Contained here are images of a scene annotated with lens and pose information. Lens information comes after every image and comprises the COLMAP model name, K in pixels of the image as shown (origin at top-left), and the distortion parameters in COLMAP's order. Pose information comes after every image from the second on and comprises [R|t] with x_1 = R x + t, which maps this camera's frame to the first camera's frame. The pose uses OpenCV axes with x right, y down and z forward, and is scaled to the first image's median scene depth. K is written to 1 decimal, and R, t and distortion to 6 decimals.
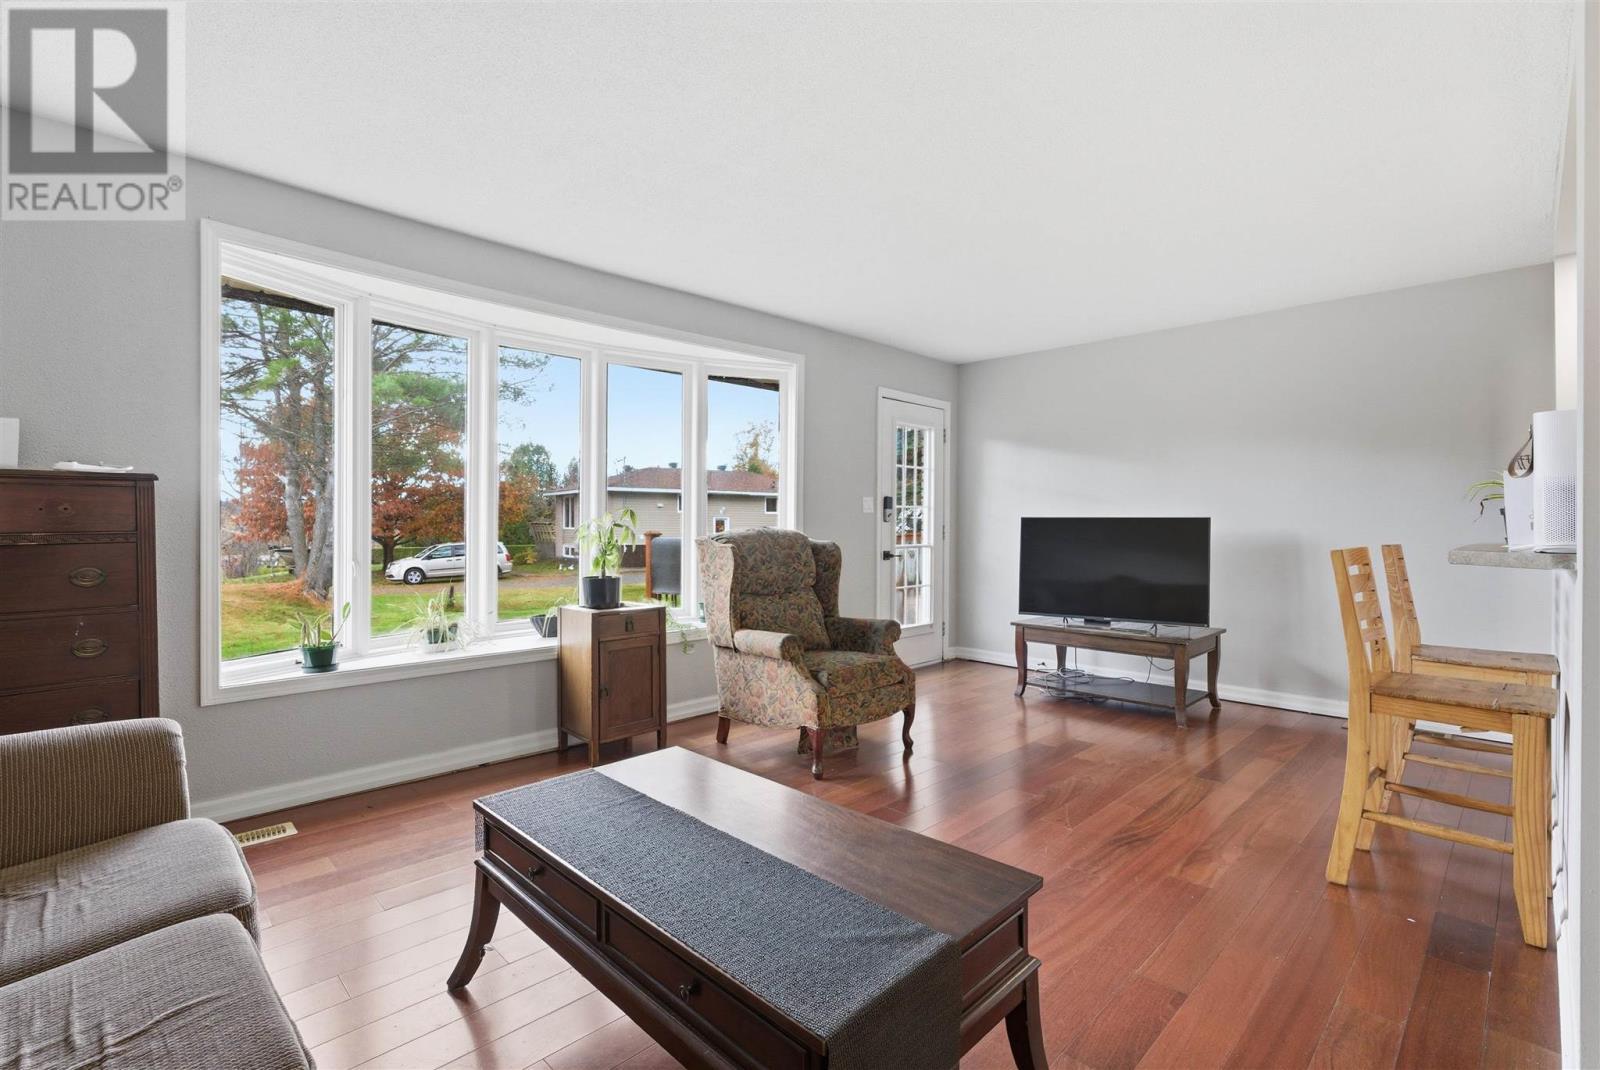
lens RADIAL K [[736.2, 0, 793.9], [0, 736.2, 532.1], [0, 0, 1]] dist [-0.001798, 0.001361]
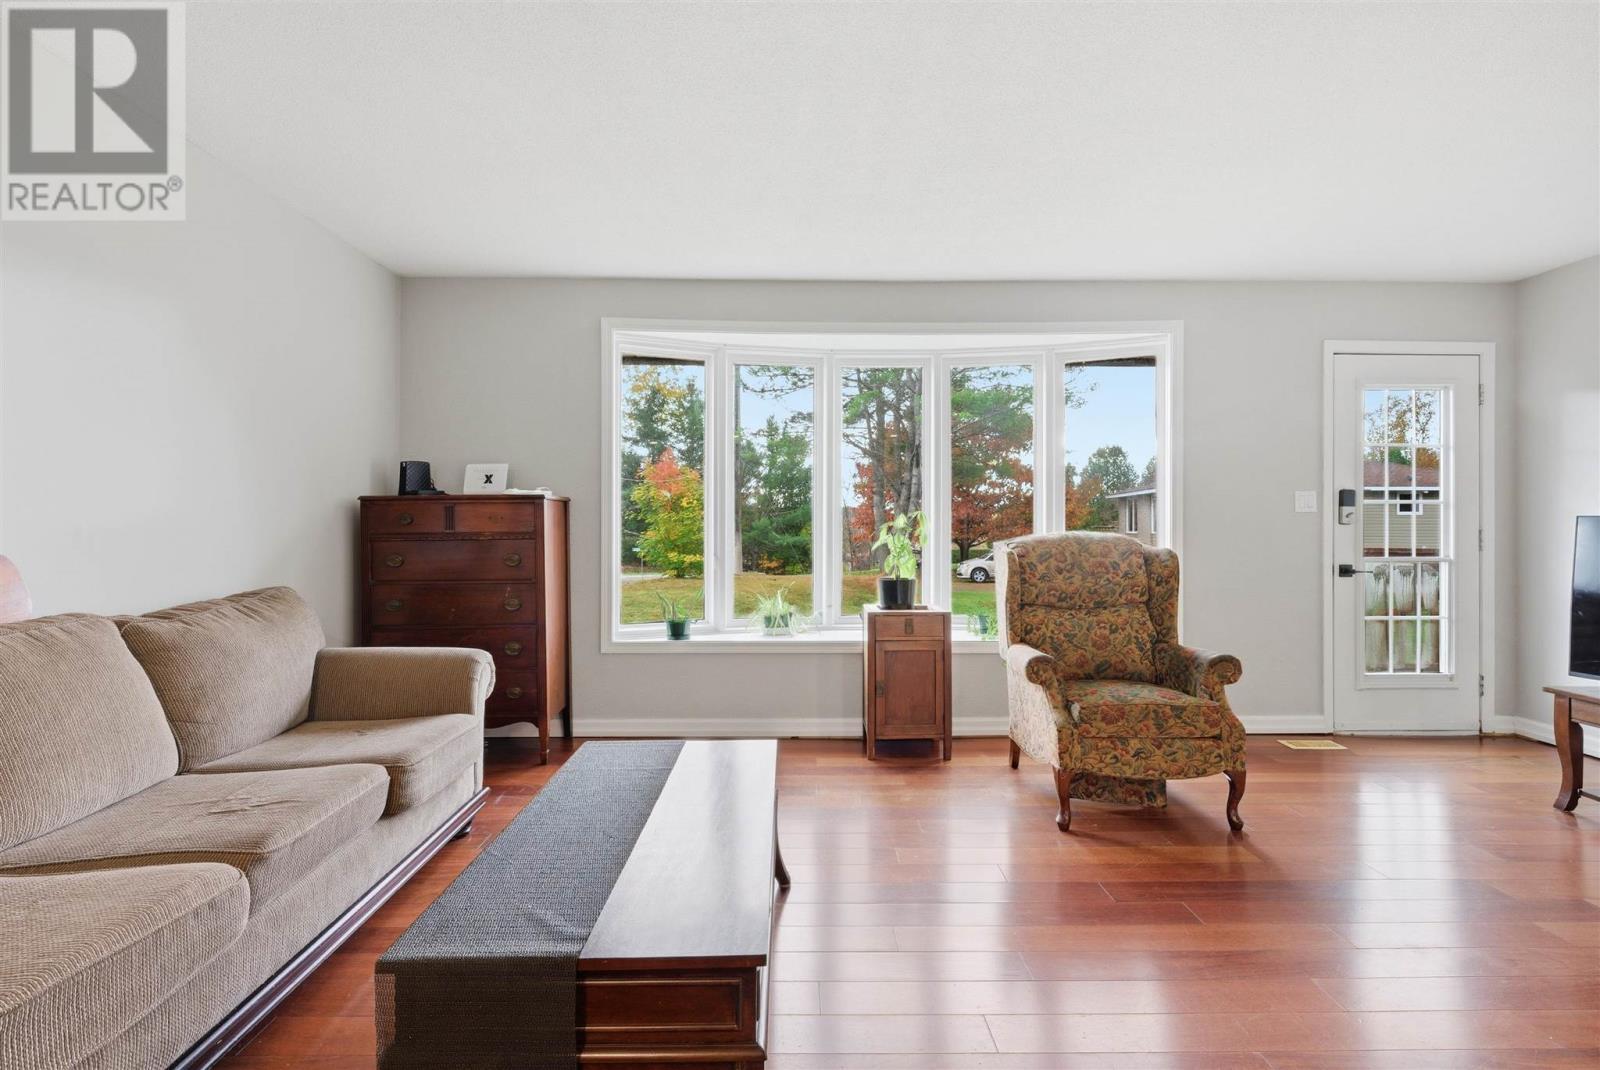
lens RADIAL K [[736.2, 0, 789.3], [0, 736.2, 527.1], [0, 0, 1]] dist [-0.001798, 0.001361]
pose [[0.727481, -0.000141, -0.686127, 0.265106], [-0.007996, 0.999930, -0.008683, -0.000740], [0.686081, 0.011803, 0.727430, 0.116923]]
